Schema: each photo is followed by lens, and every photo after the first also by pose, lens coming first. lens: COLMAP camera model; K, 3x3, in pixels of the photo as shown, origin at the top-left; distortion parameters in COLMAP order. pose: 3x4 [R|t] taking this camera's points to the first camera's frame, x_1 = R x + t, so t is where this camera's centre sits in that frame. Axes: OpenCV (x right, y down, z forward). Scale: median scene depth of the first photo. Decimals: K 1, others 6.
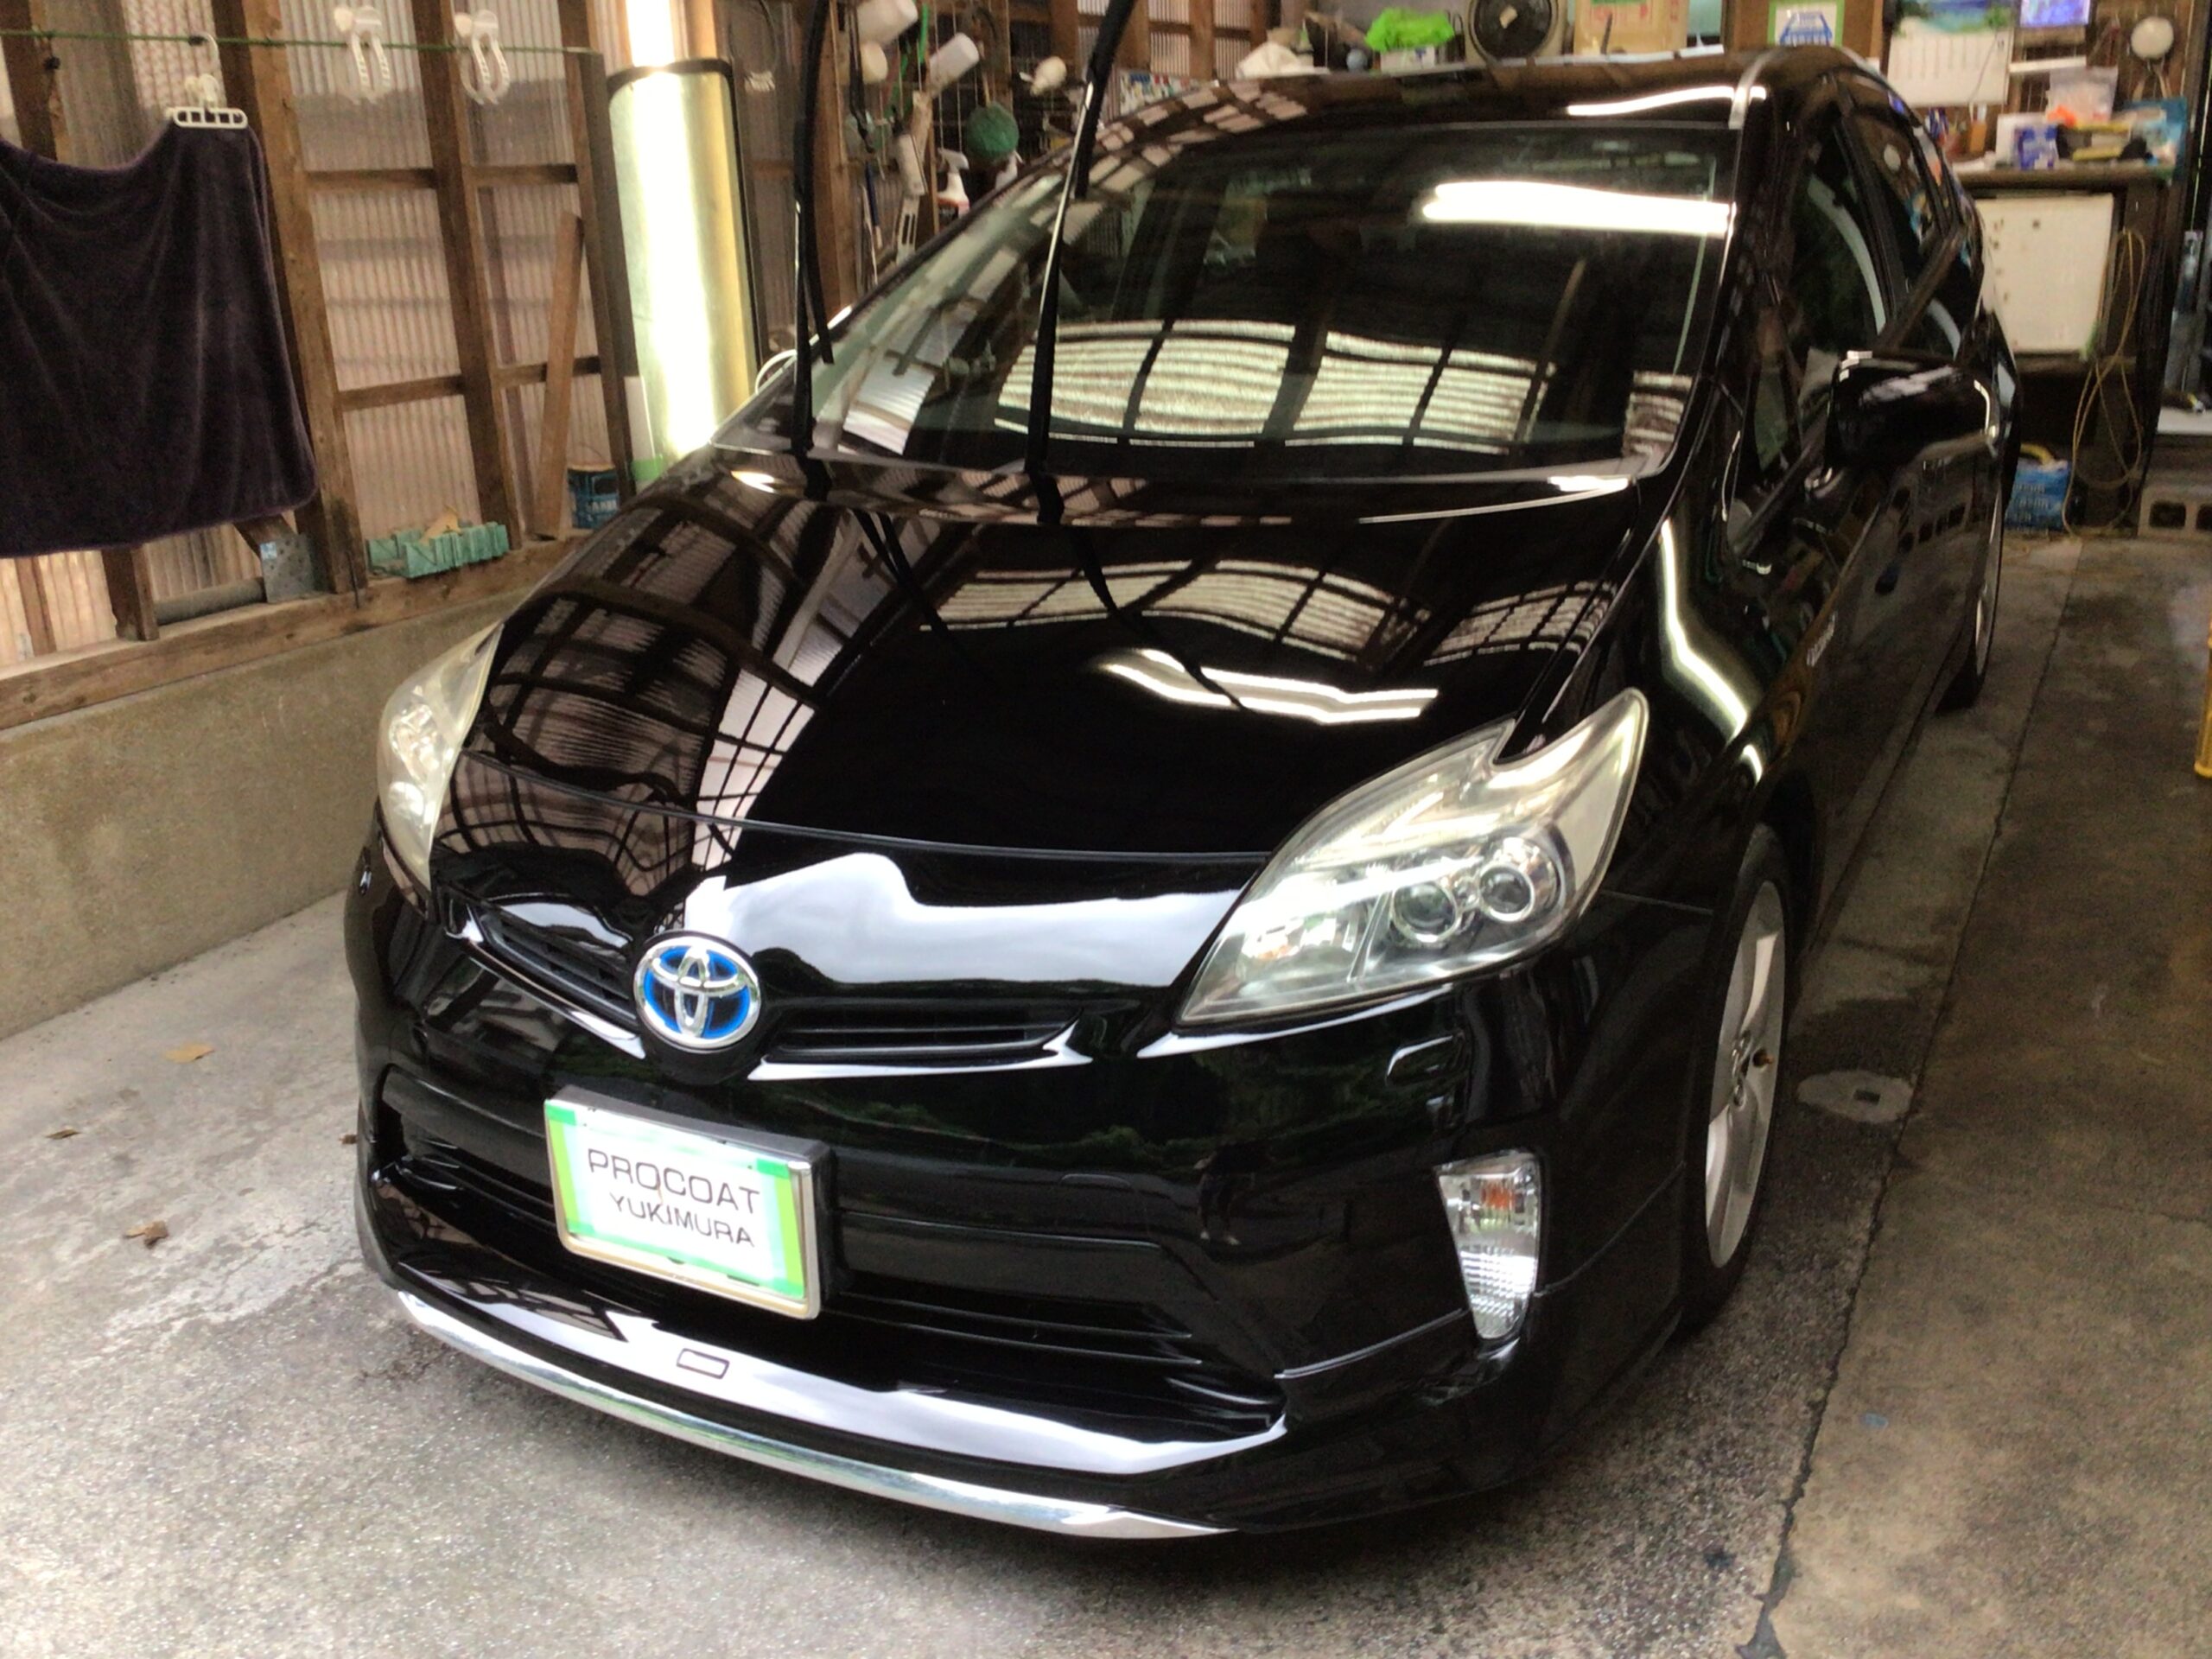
lens RADIAL K [[1972.8, 0, 1100.4], [0, 1972.8, 813.4], [0, 0, 1]] dist [0.042373, -0.084692]
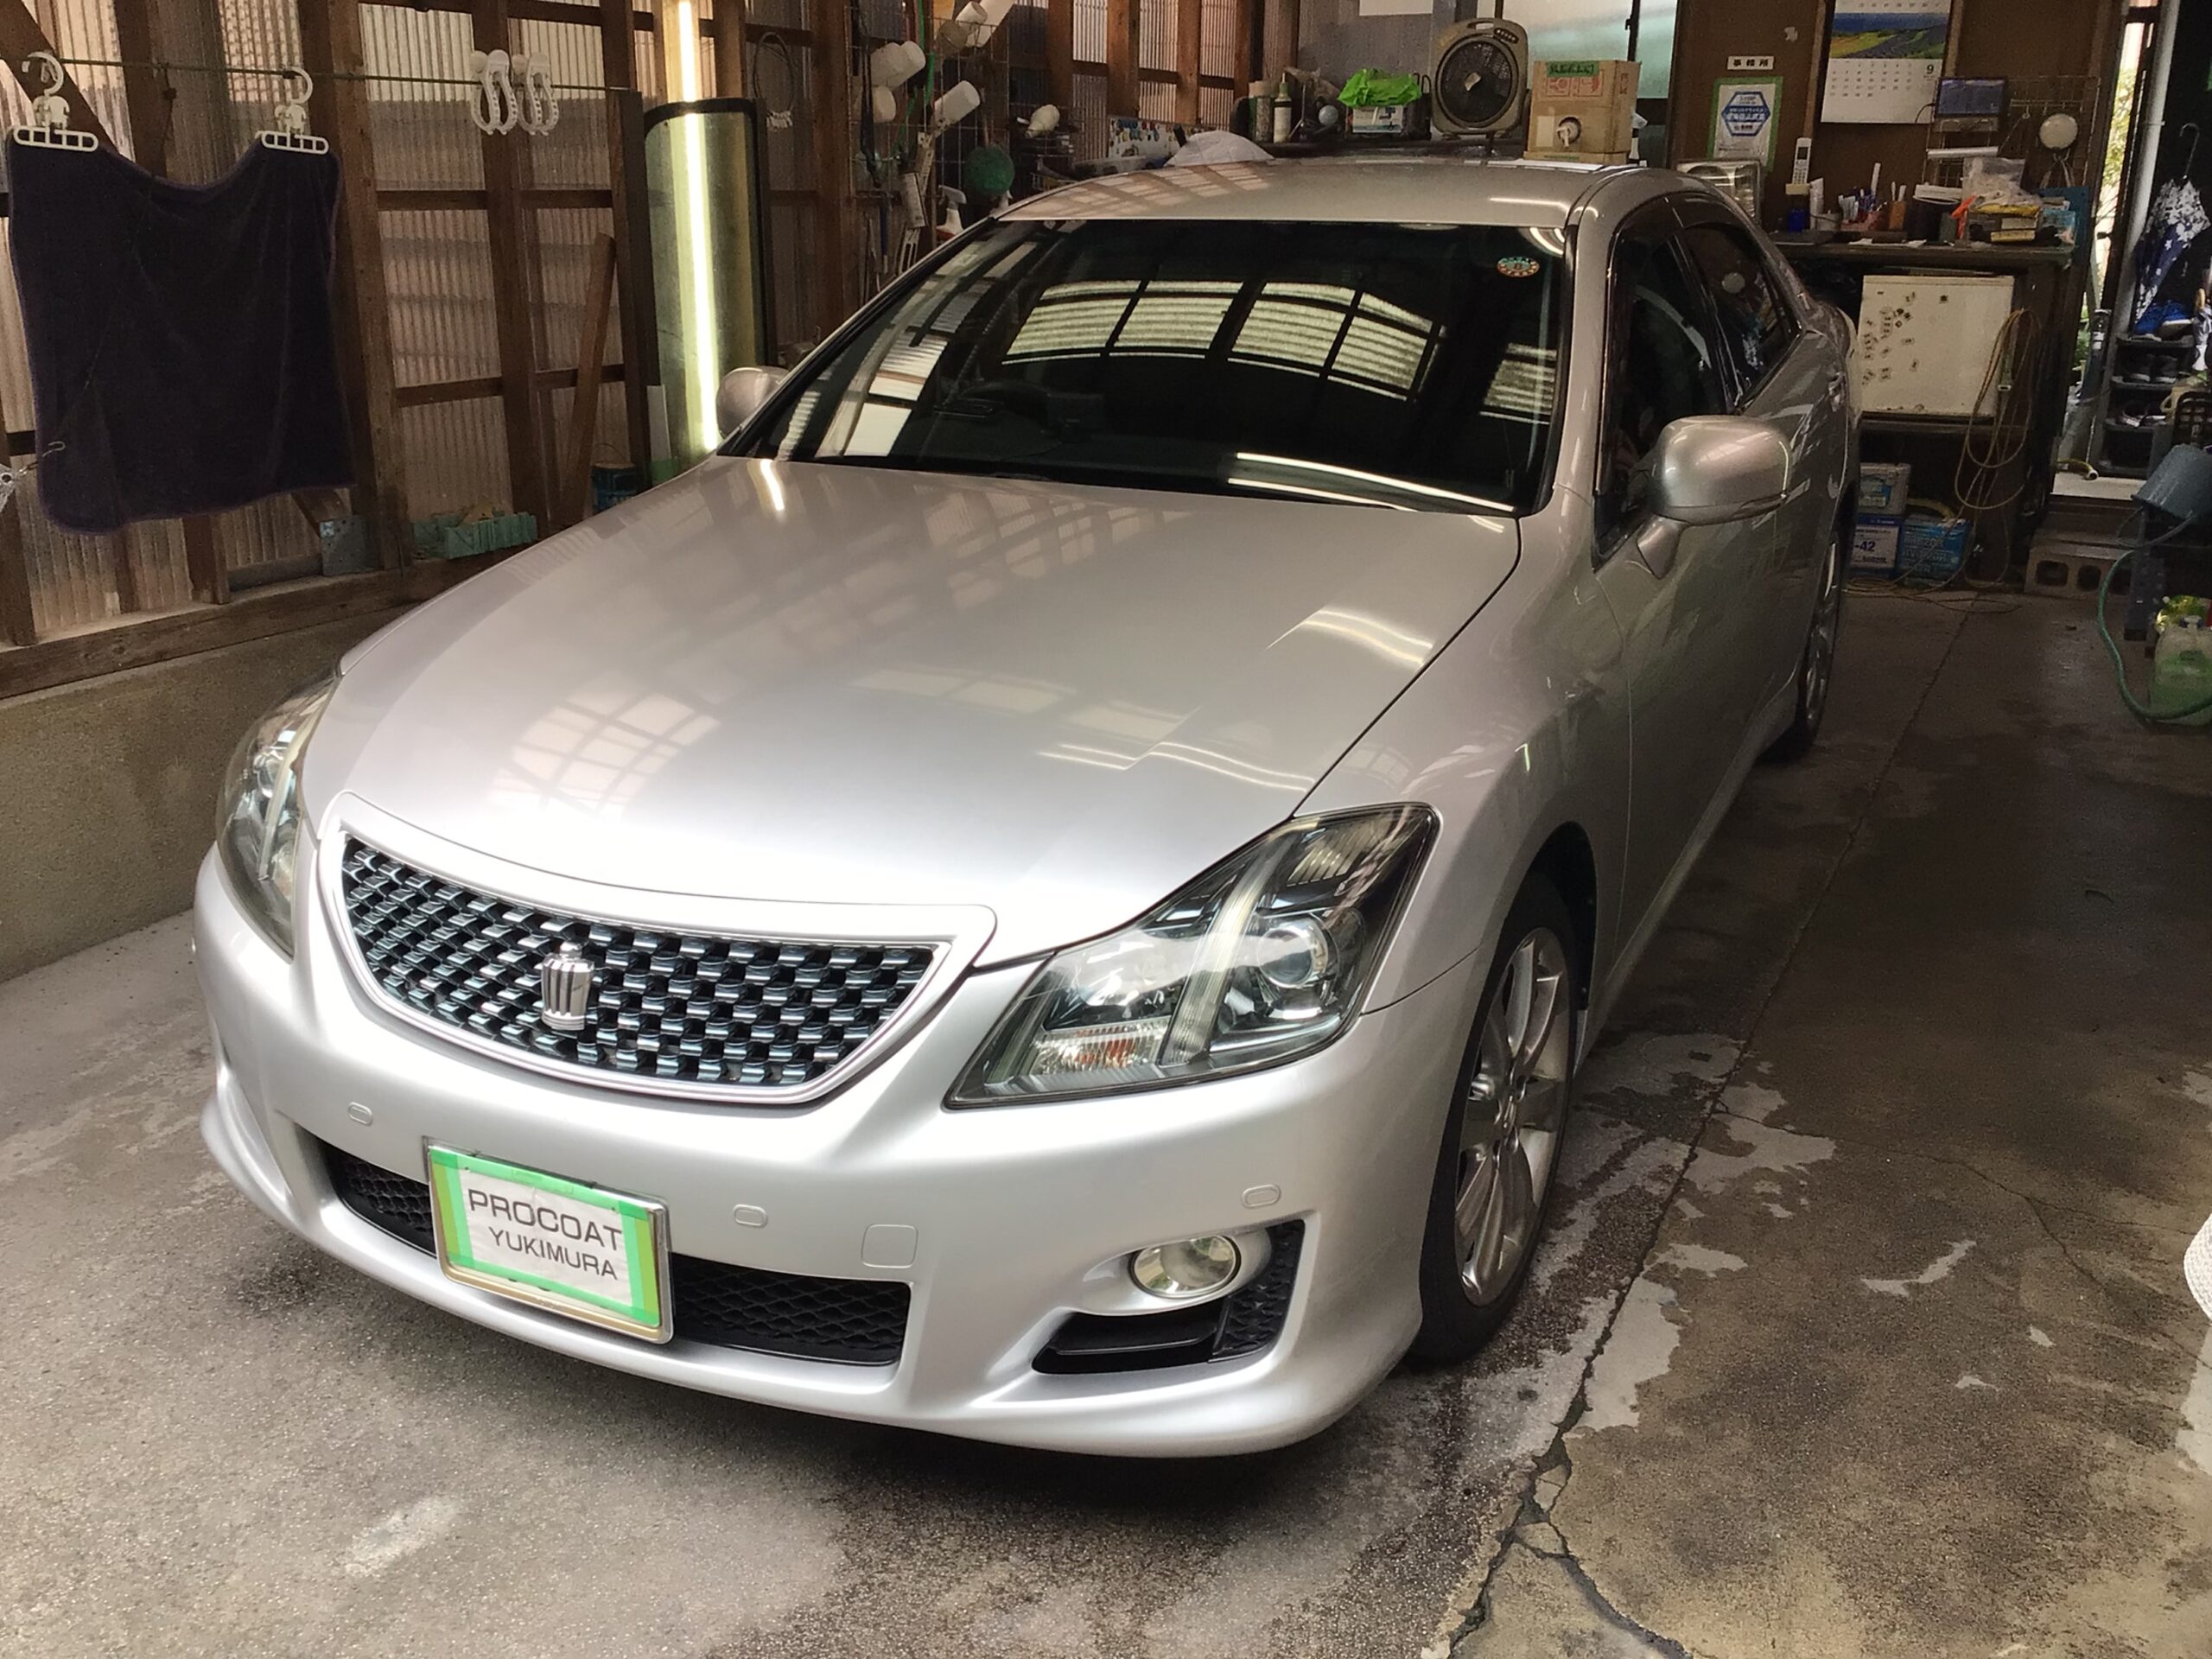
lens RADIAL K [[1972.8, 0, 1100.5], [0, 1972.8, 809.2], [0, 0, 1]] dist [0.042373, -0.084692]
pose [[0.998971, 0.042186, 0.016648, 0.004655], [-0.042080, 0.999092, -0.006637, 0.015508], [-0.016913, 0.005930, 0.999839, -0.130200]]
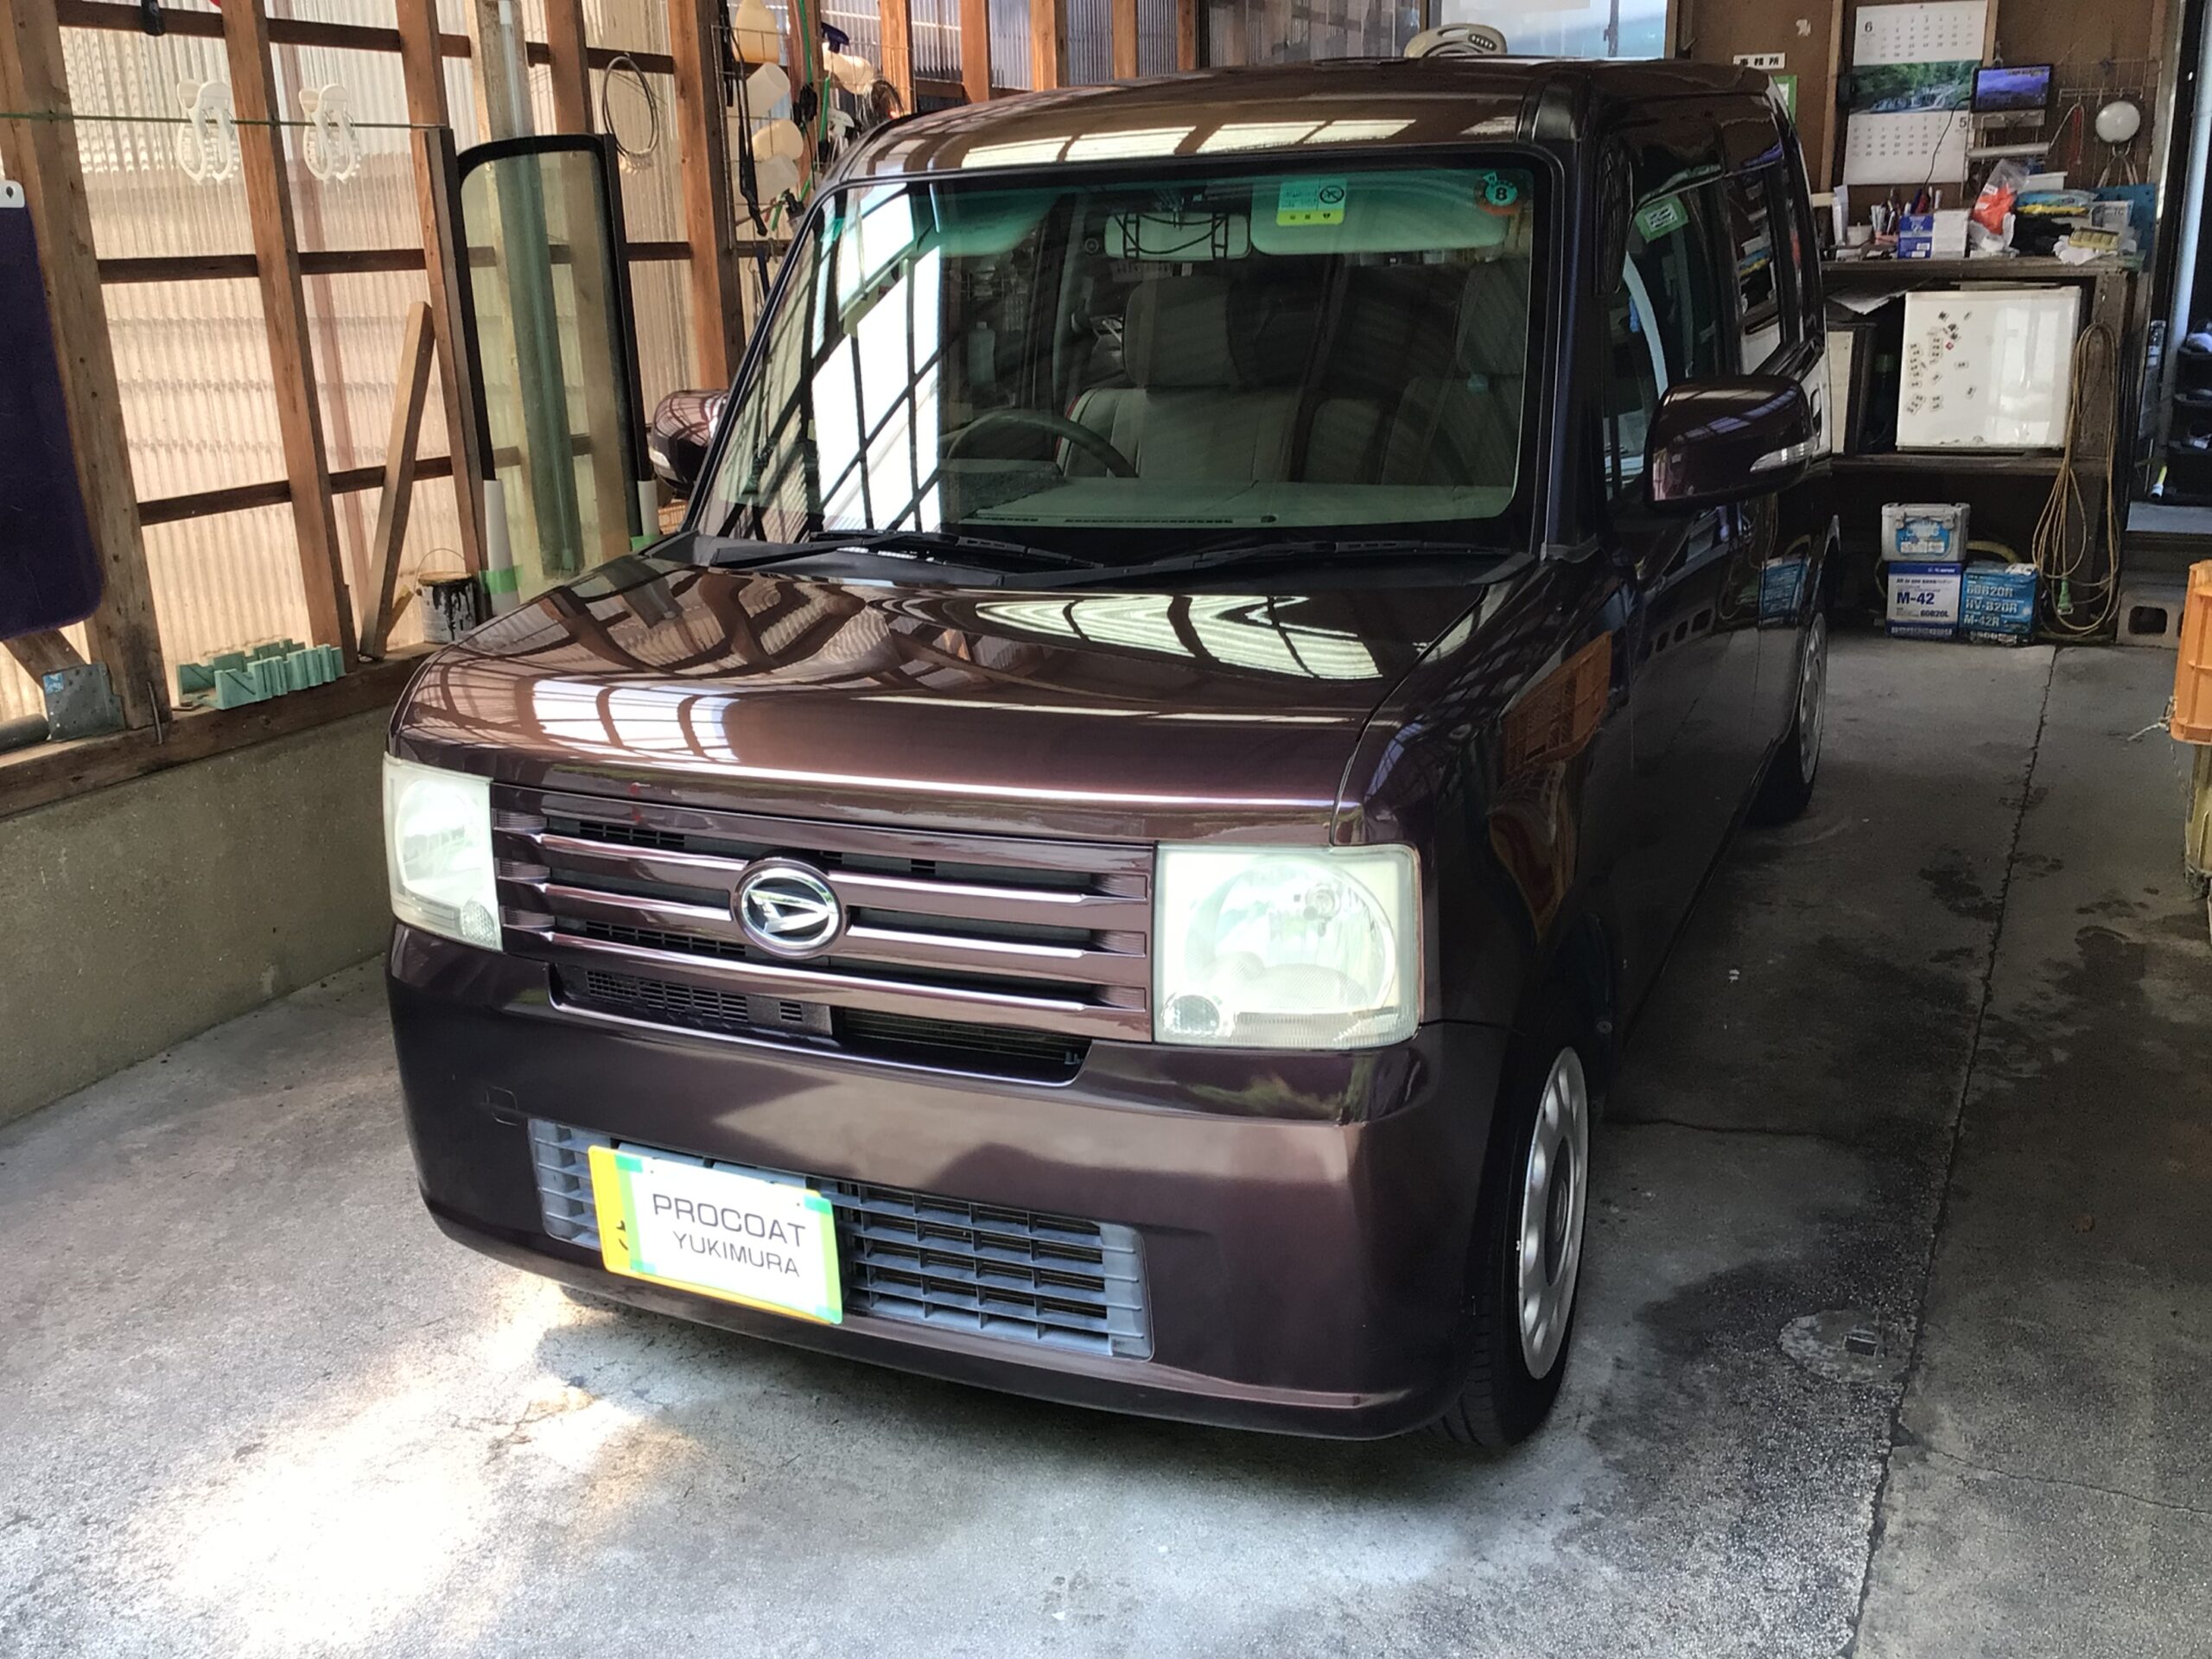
lens RADIAL K [[1972.8, 0, 1101.8], [0, 1972.8, 819.1], [0, 0, 1]] dist [0.042373, -0.084692]
pose [[0.999686, -0.000844, 0.025031, 0.028314], [0.001558, 0.999592, -0.028529, -0.047959], [-0.024997, 0.028559, 0.999280, 0.109823]]
